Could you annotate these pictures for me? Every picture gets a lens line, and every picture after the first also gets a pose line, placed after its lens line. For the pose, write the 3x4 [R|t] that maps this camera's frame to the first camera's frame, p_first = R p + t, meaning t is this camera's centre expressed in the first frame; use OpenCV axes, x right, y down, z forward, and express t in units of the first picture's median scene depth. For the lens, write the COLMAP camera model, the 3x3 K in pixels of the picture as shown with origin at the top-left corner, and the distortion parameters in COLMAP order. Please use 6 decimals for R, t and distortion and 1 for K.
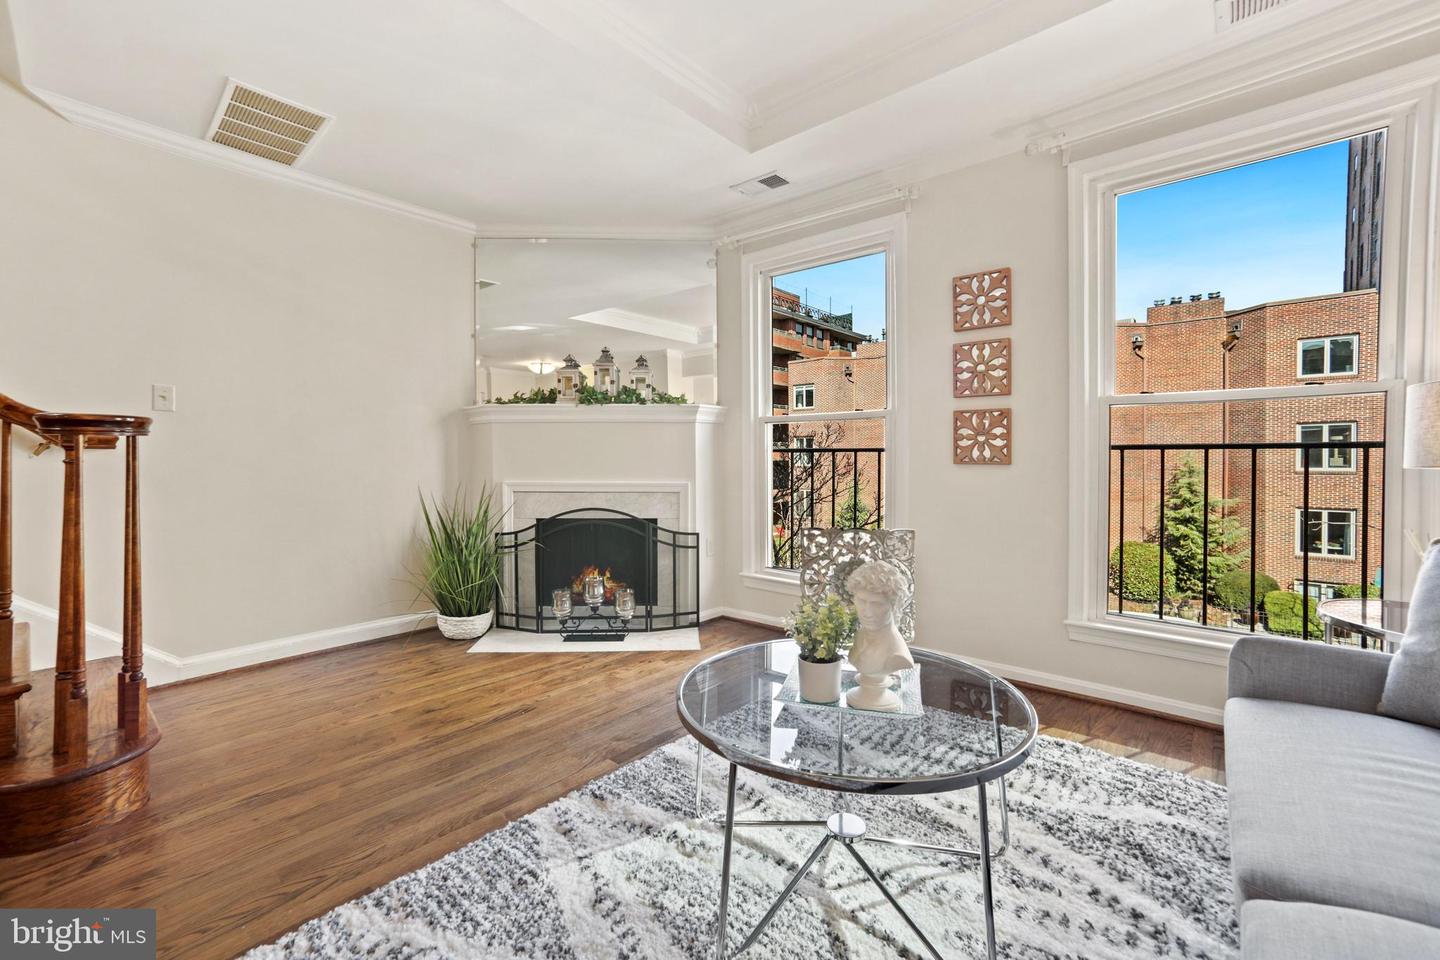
lens RADIAL K [[601.0, 0, 718.7], [0, 601.0, 464.2], [0, 0, 1]] dist [-0.061441, 0.033537]
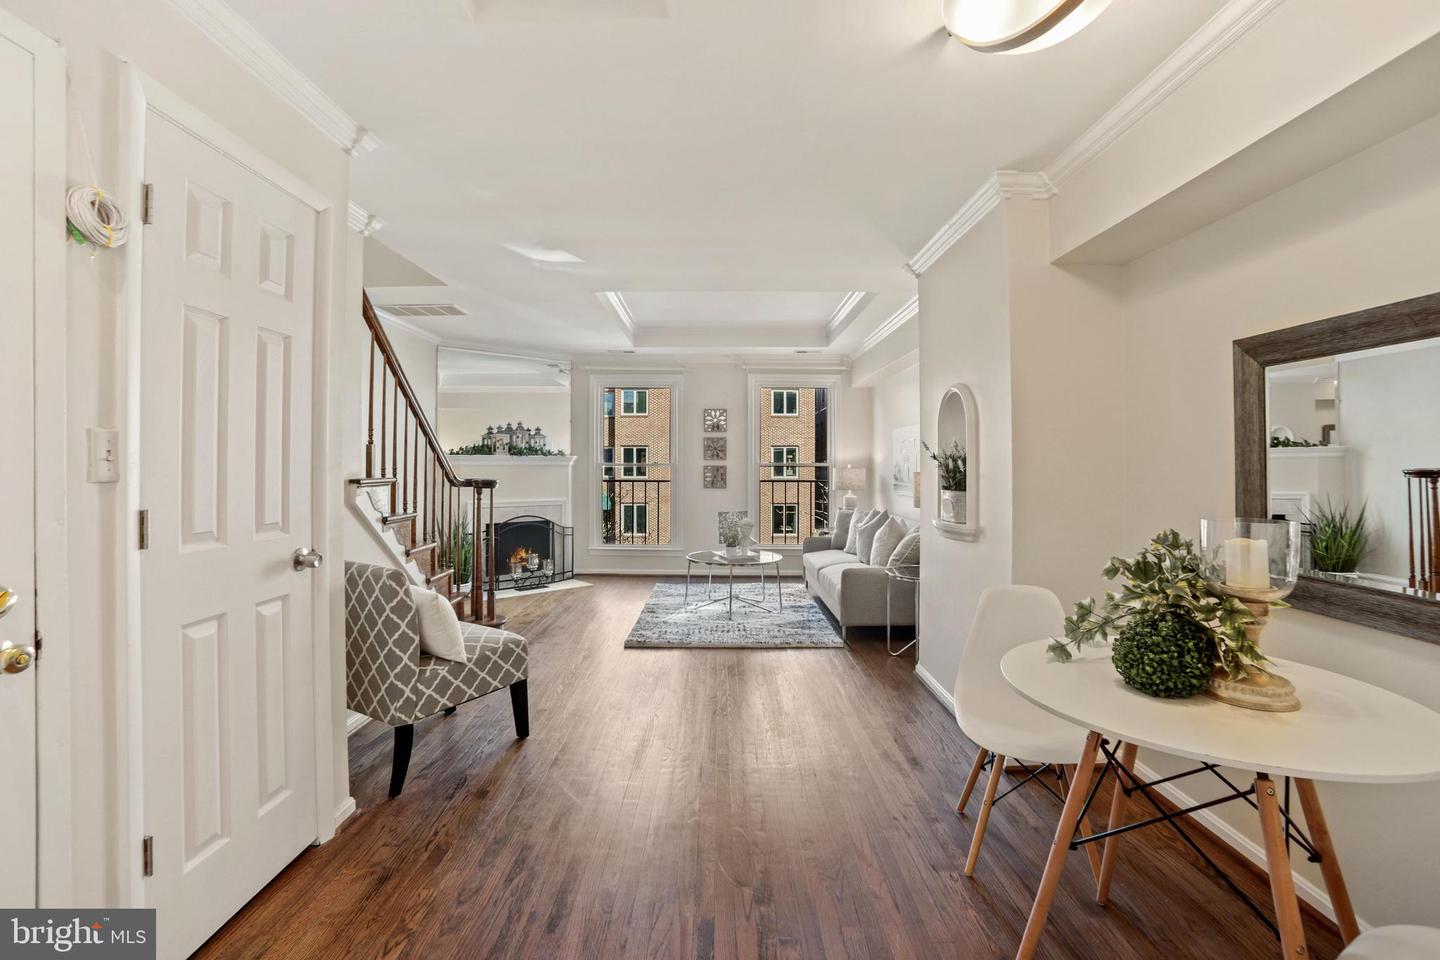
lens RADIAL K [[631.0, 0, 725.0], [0, 631.0, 464.1], [0, 0, 1]] dist [-0.070365, 0.027639]
pose [[0.749931, 0.004676, 0.661499, -1.026335], [0.002143, 0.999953, -0.009498, -0.061552], [-0.661512, 0.008541, 0.749886, -0.796229]]
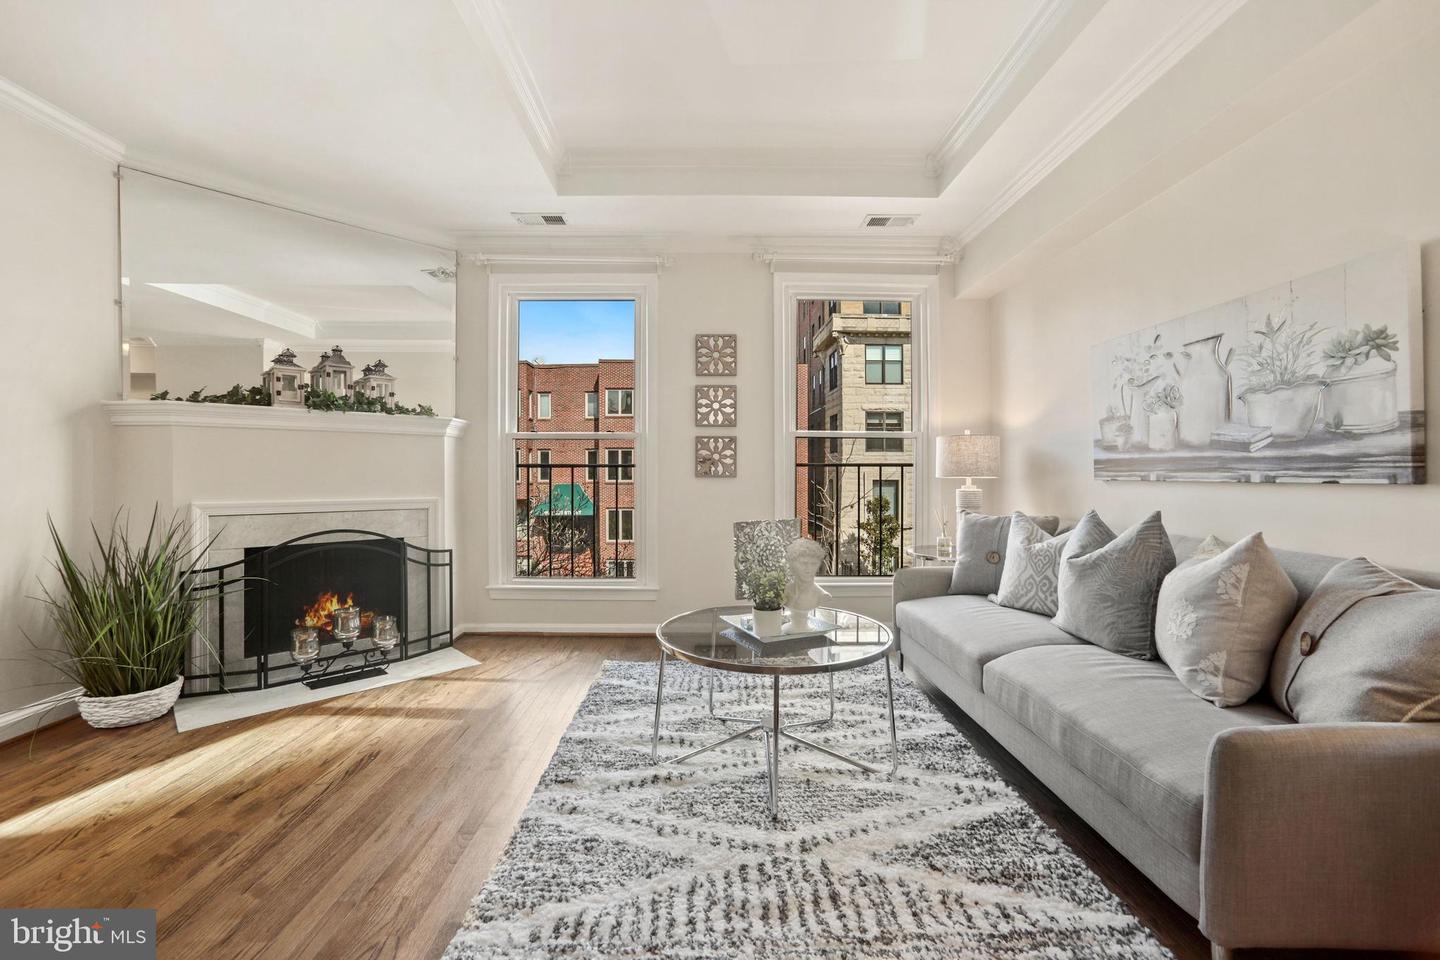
lens RADIAL K [[601.0, 0, 718.7], [0, 601.0, 464.2], [0, 0, 1]] dist [-0.061441, 0.033537]
pose [[0.742573, 0.008016, 0.669717, -0.387110], [0.007797, 0.999757, -0.020611, -0.000312], [-0.669719, 0.020527, 0.742331, -0.009266]]
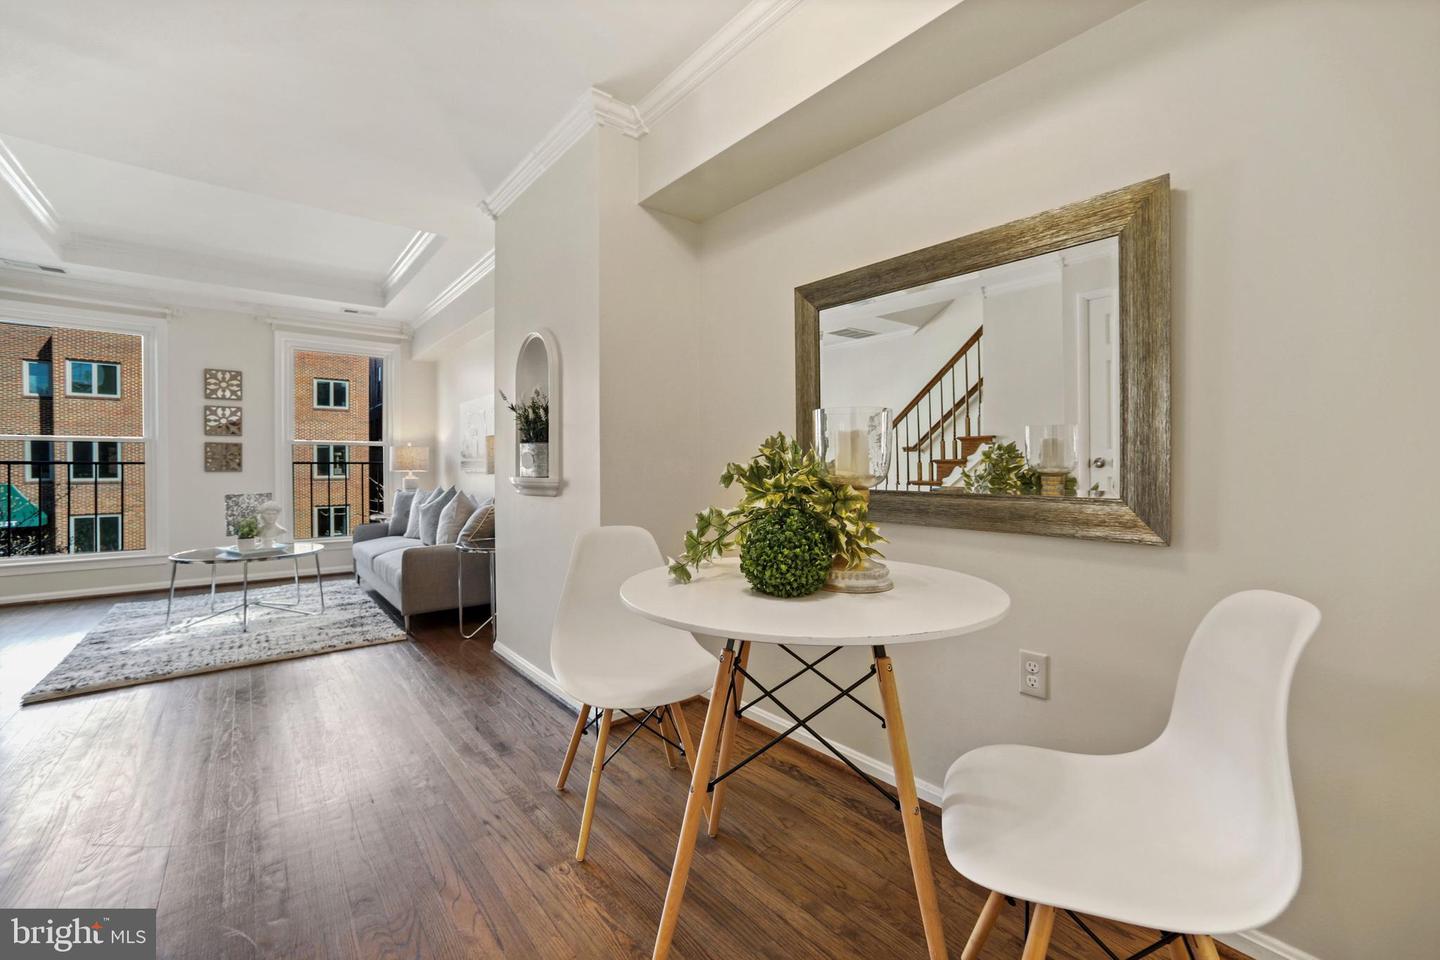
lens RADIAL K [[589.8, 0, 713.7], [0, 589.8, 468.7], [0, 0, 1]] dist [-0.063185, 0.030293]
pose [[0.168086, -0.002291, 0.985770, -0.909206], [0.011515, 0.999934, 0.000361, 0.007370], [-0.985705, 0.011290, 0.168101, -0.701380]]
